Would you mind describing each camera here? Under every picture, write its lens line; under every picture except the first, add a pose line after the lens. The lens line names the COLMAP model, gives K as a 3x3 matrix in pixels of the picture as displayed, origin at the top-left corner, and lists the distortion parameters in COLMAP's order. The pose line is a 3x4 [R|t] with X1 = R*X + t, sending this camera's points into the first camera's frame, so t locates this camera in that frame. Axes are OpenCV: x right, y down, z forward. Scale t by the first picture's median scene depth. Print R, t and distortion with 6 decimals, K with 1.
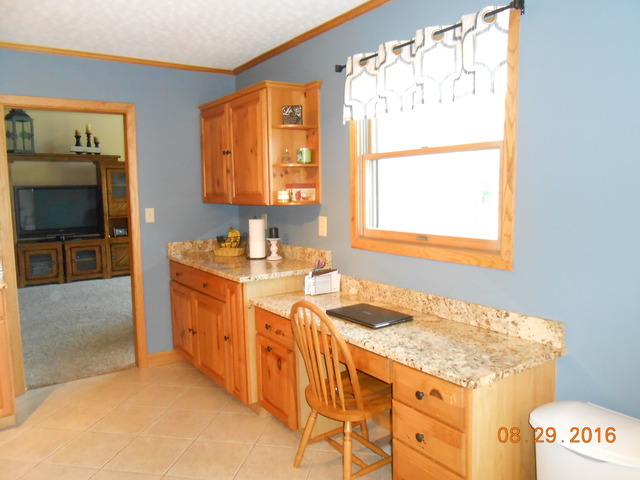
lens RADIAL K [[503.1, 0, 319.8], [0, 503.1, 238.7], [0, 0, 1]] dist [-0.005568, 0.013100]
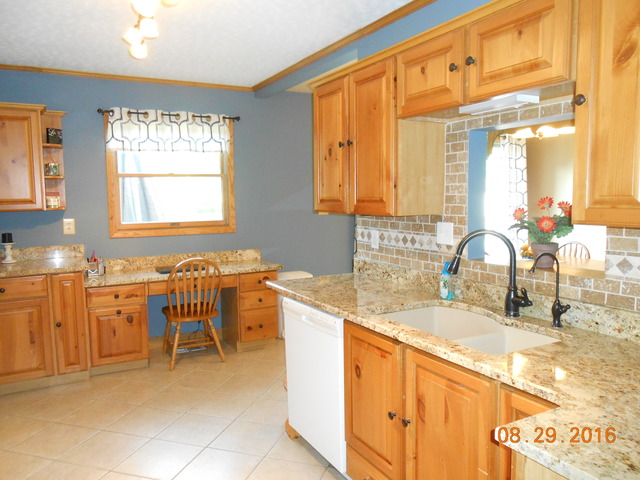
lens RADIAL K [[503.1, 0, 320.0], [0, 503.1, 240.2], [0, 0, 1]] dist [-0.005568, 0.013100]
pose [[0.100493, -0.076430, 0.991998, -1.377361], [0.110451, 0.991739, 0.065221, -0.004437], [-0.988788, 0.103013, 0.108104, 0.288266]]
